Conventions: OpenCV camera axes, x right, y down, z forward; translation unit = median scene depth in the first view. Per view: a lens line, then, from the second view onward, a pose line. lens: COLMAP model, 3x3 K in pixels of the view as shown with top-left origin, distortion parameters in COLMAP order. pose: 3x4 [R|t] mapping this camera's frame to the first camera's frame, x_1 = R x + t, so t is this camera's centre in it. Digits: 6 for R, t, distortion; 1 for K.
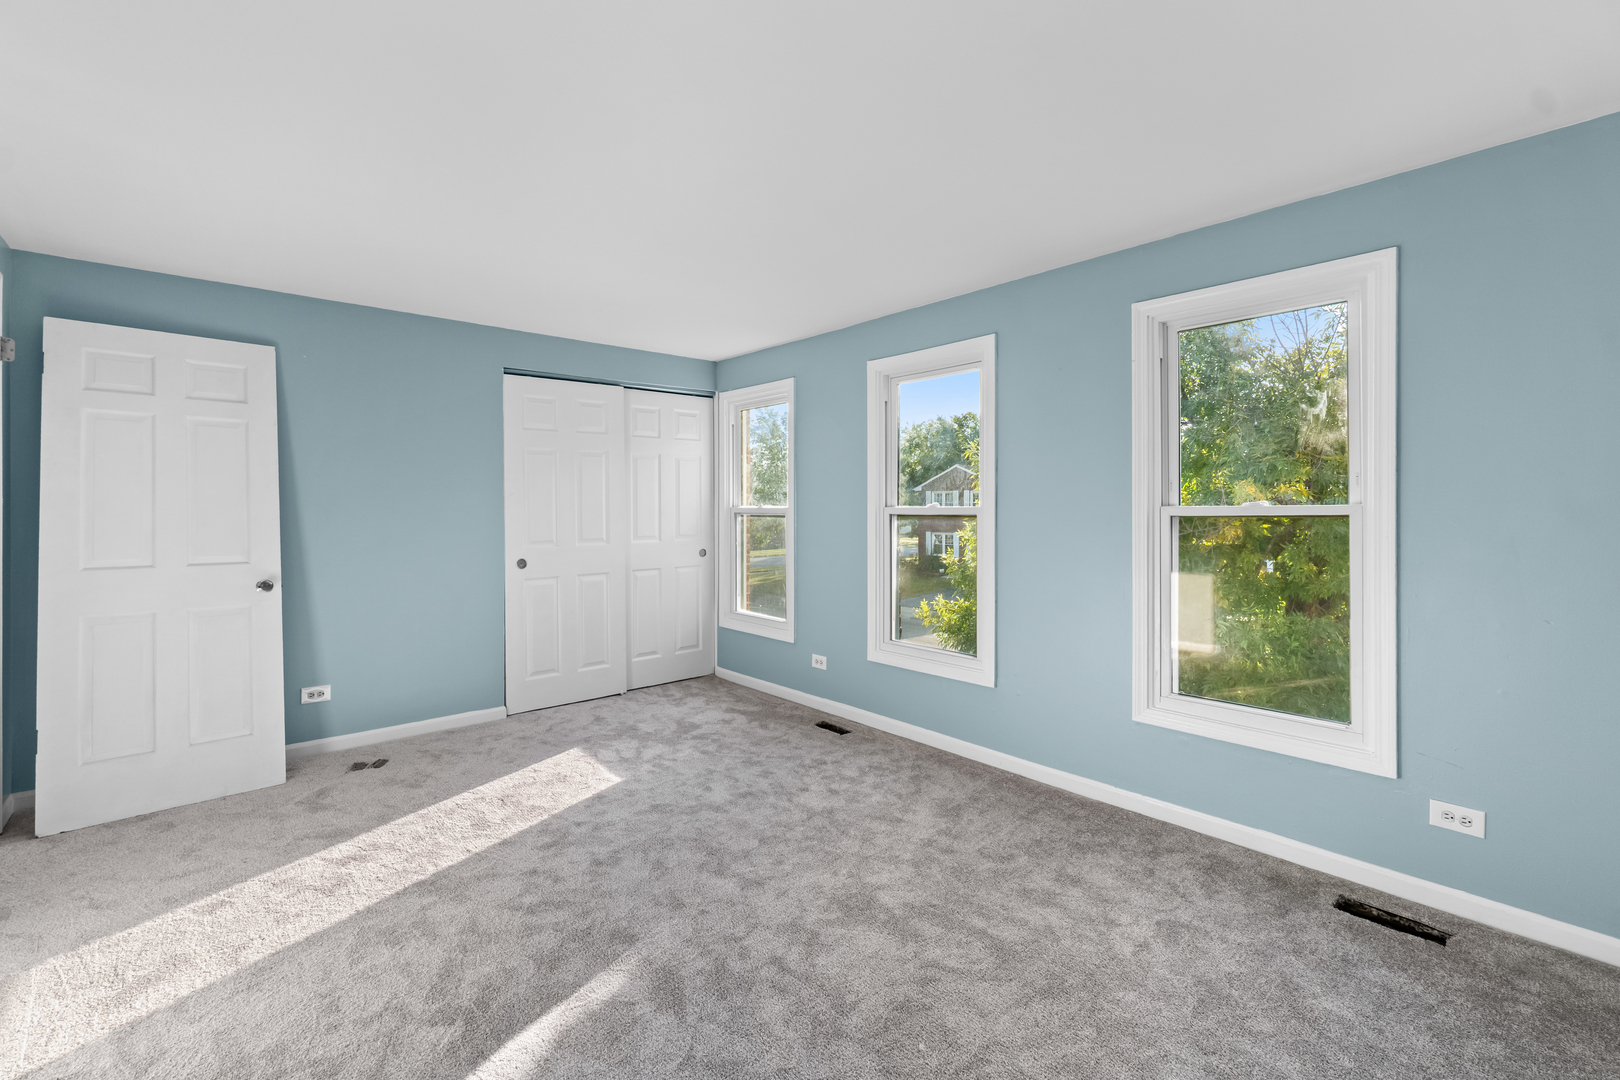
lens RADIAL K [[706.8, 0, 803.6], [0, 706.8, 512.5], [0, 0, 1]] dist [0.004818, 0.000450]
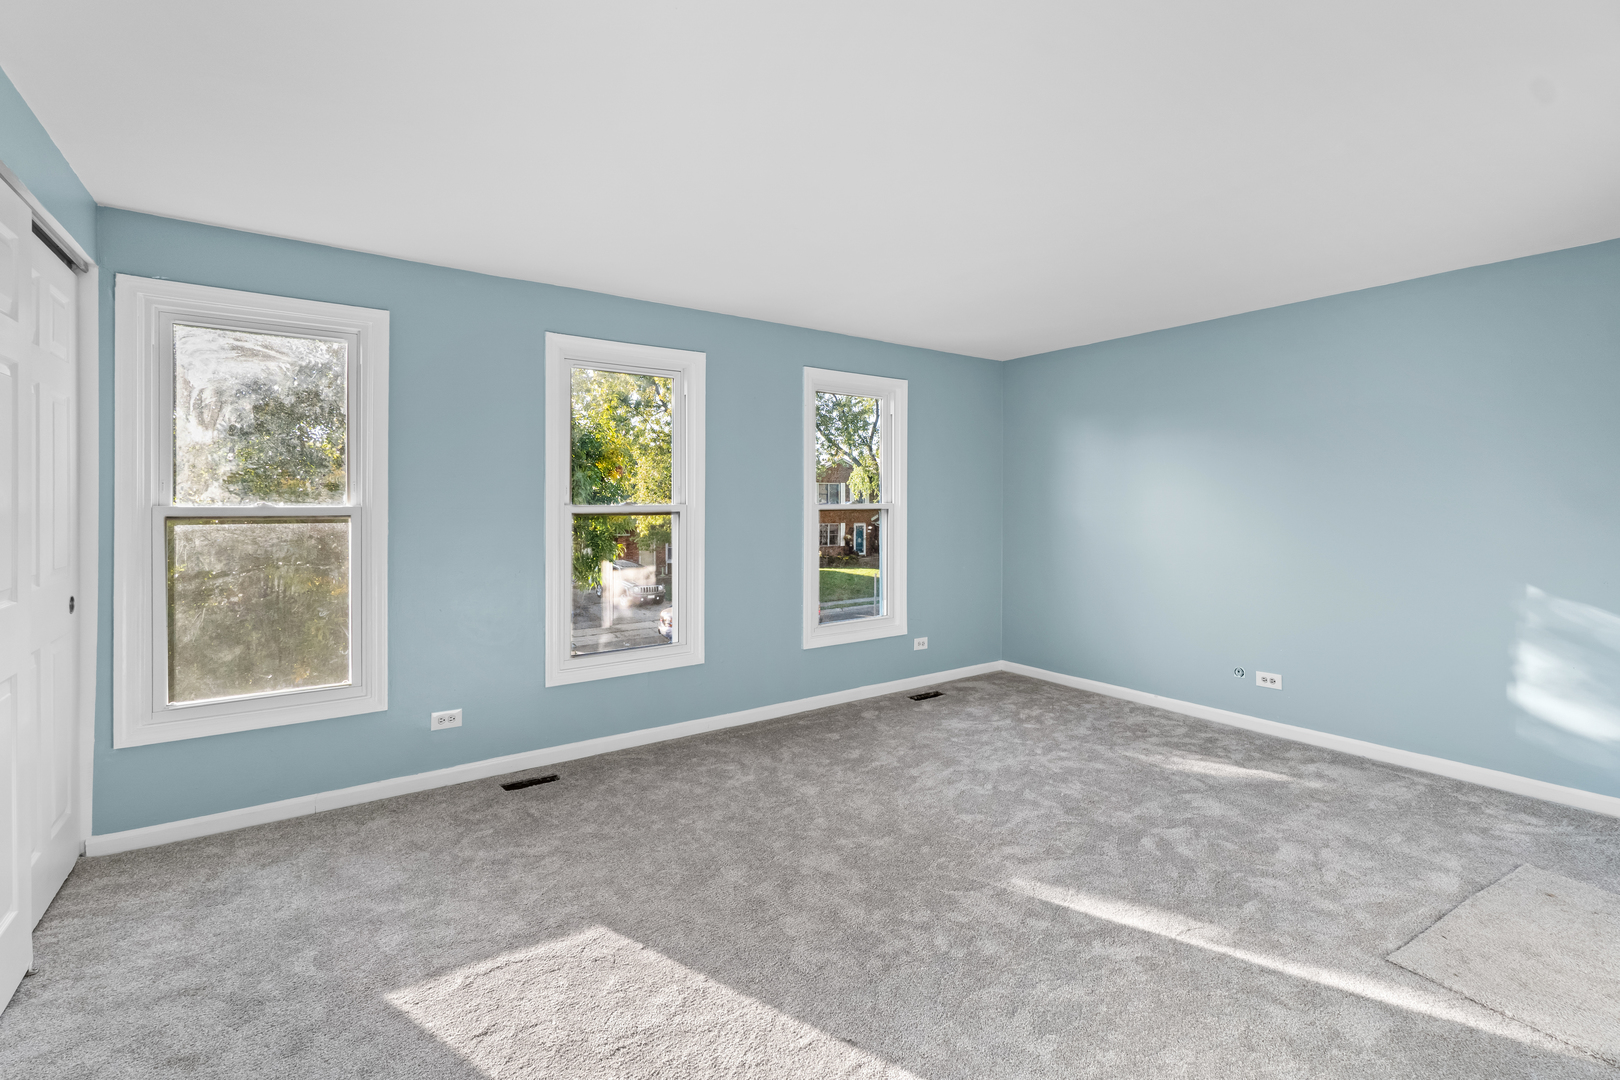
lens RADIAL K [[706.8, 0, 798.4], [0, 706.8, 499.1], [0, 0, 1]] dist [0.004818, 0.000450]
pose [[0.117251, 0.007940, 0.993071, -0.690824], [0.011568, 0.999889, -0.009360, -0.002901], [-0.993035, 0.012585, 0.117146, 0.581661]]
